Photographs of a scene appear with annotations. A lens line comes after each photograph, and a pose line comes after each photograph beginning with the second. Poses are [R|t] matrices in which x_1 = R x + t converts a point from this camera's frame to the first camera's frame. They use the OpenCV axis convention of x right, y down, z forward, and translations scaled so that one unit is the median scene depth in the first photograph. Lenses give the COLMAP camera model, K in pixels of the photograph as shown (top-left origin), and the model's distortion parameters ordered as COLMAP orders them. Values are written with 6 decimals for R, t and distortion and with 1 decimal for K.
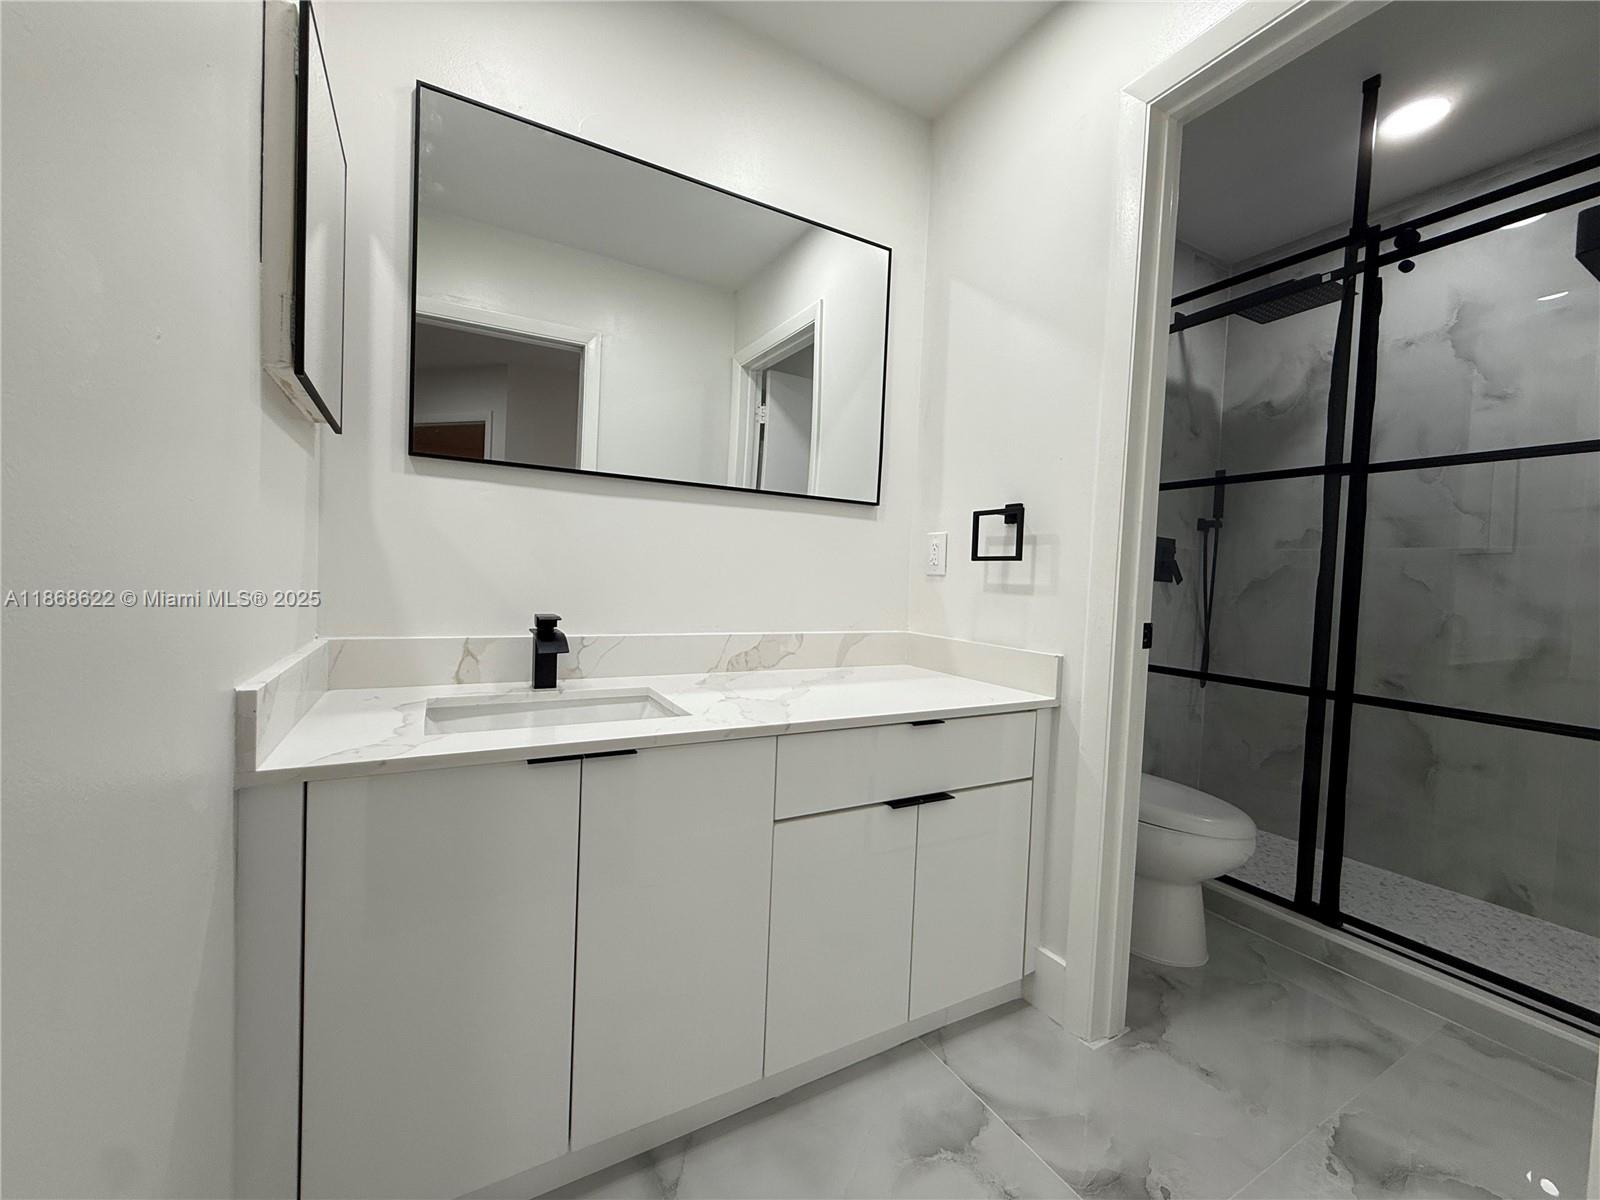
lens RADIAL K [[642.0, 0, 789.0], [0, 642.0, 599.7], [0, 0, 1]] dist [-0.002474, 0.000345]
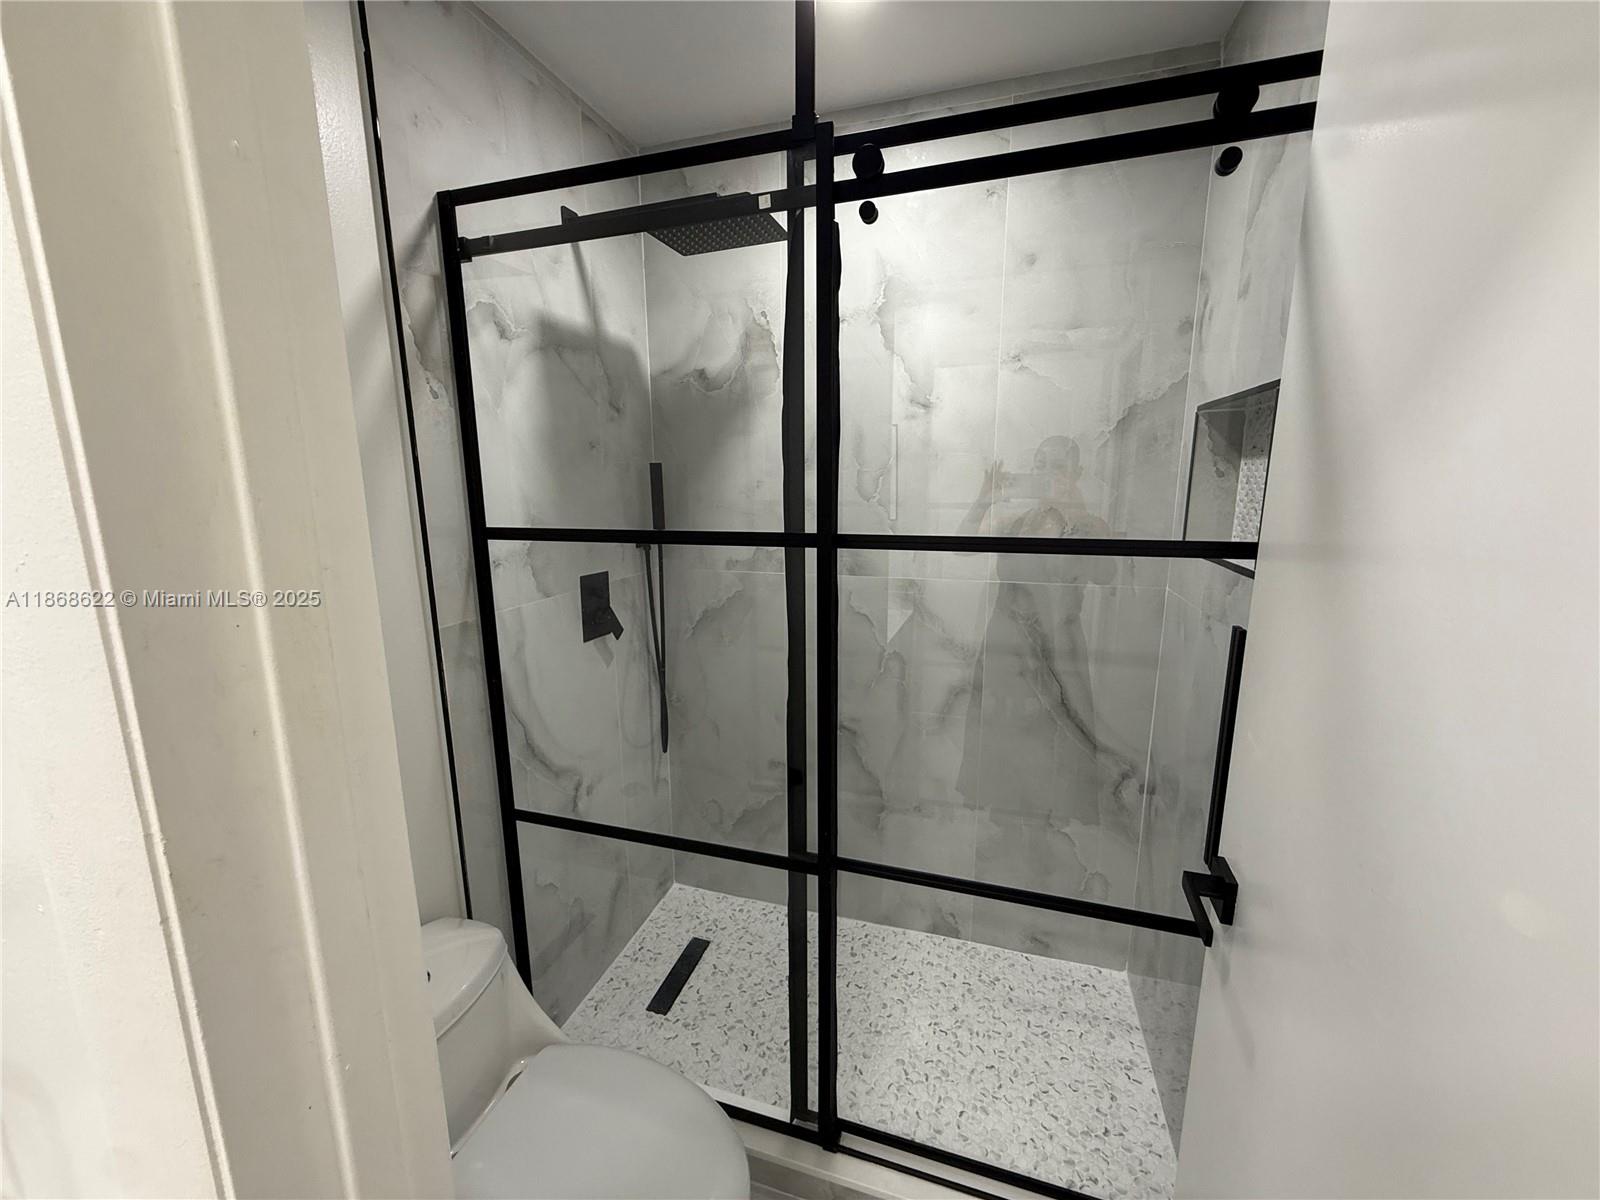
lens RADIAL K [[642.0, 0, 794.6], [0, 642.0, 604.7], [0, 0, 1]] dist [-0.002474, 0.000345]
pose [[0.723302, -0.176706, 0.667540, 0.383401], [0.062321, 0.979463, 0.191750, -0.240535], [-0.687714, -0.097091, 0.719460, 0.497522]]
